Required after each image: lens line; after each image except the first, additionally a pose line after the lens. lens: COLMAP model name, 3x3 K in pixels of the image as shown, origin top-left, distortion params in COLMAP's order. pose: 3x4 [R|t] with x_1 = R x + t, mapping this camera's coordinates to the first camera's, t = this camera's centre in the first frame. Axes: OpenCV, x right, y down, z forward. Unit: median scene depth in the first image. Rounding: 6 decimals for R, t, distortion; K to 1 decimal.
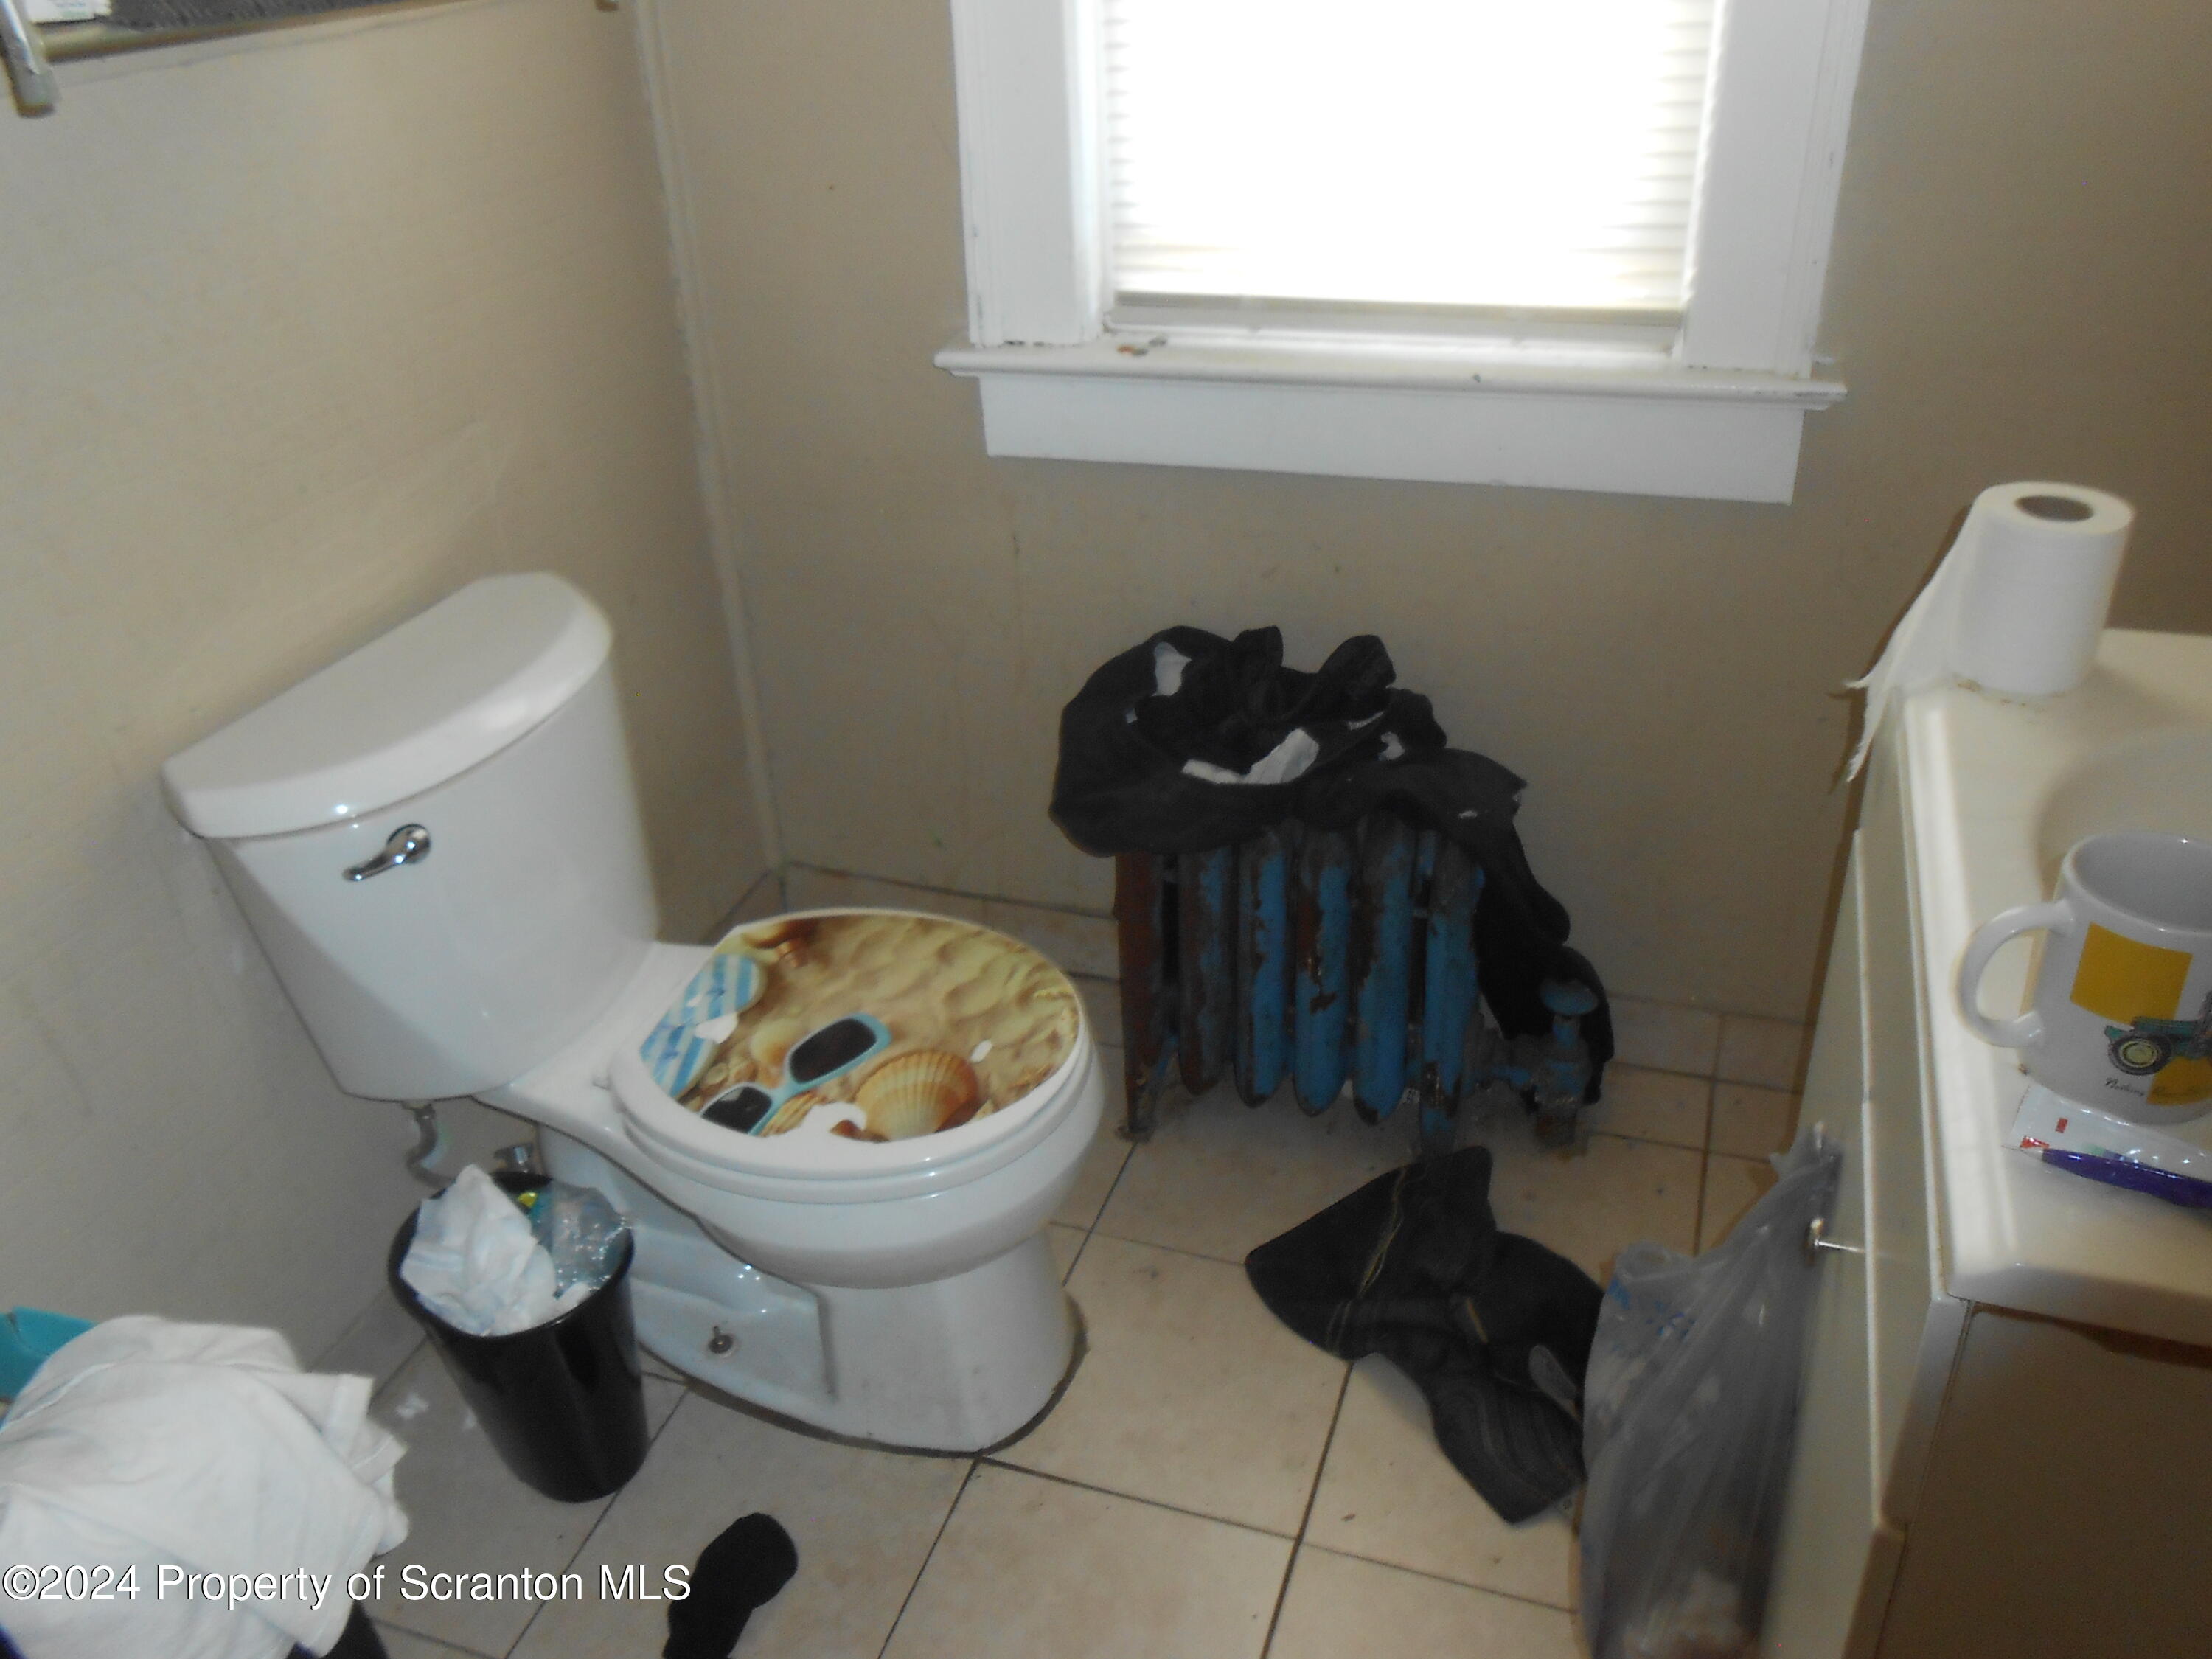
lens RADIAL K [[1657.6, 0, 1106.0], [0, 1657.6, 829.5], [0, 0, 1]] dist [-0.009116, -0.002802]
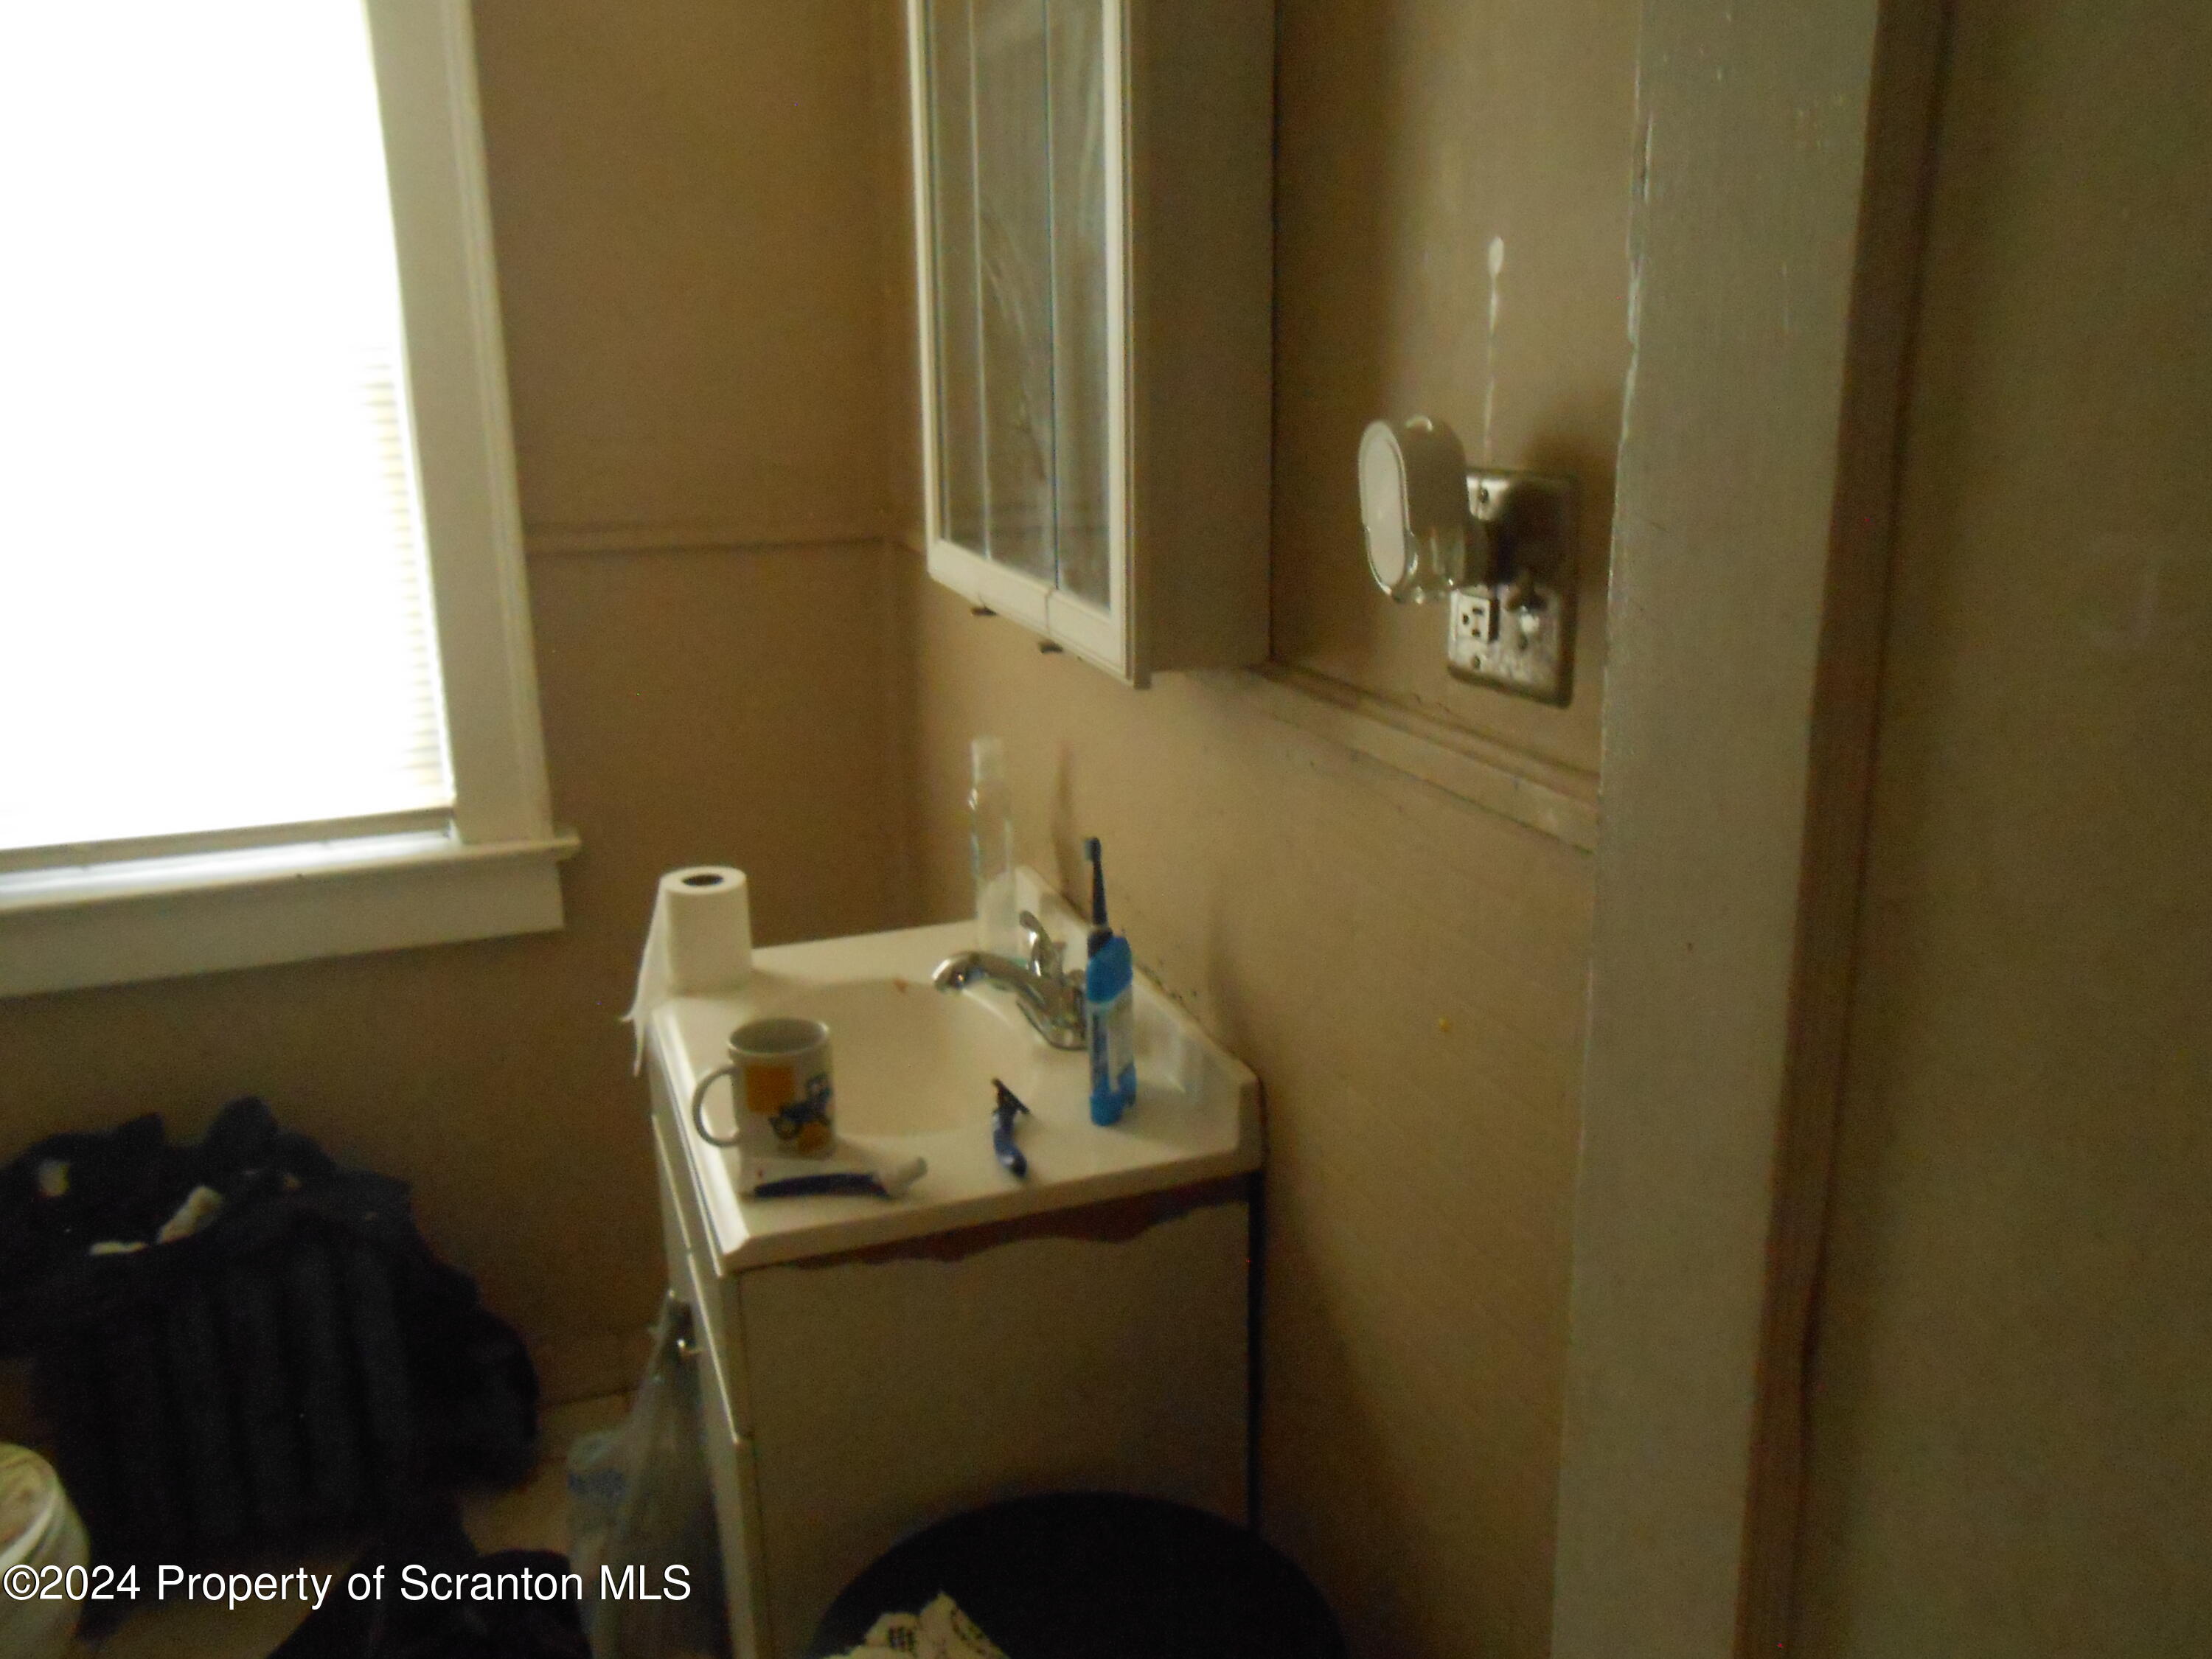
lens RADIAL K [[1657.6, 0, 1106.0], [0, 1657.6, 829.5], [0, 0, 1]] dist [-0.009116, -0.002802]
pose [[0.759344, -0.126296, 0.638315, -0.105672], [0.309141, 0.933221, -0.183110, 0.111859], [-0.572563, 0.336373, 0.747680, -0.297199]]
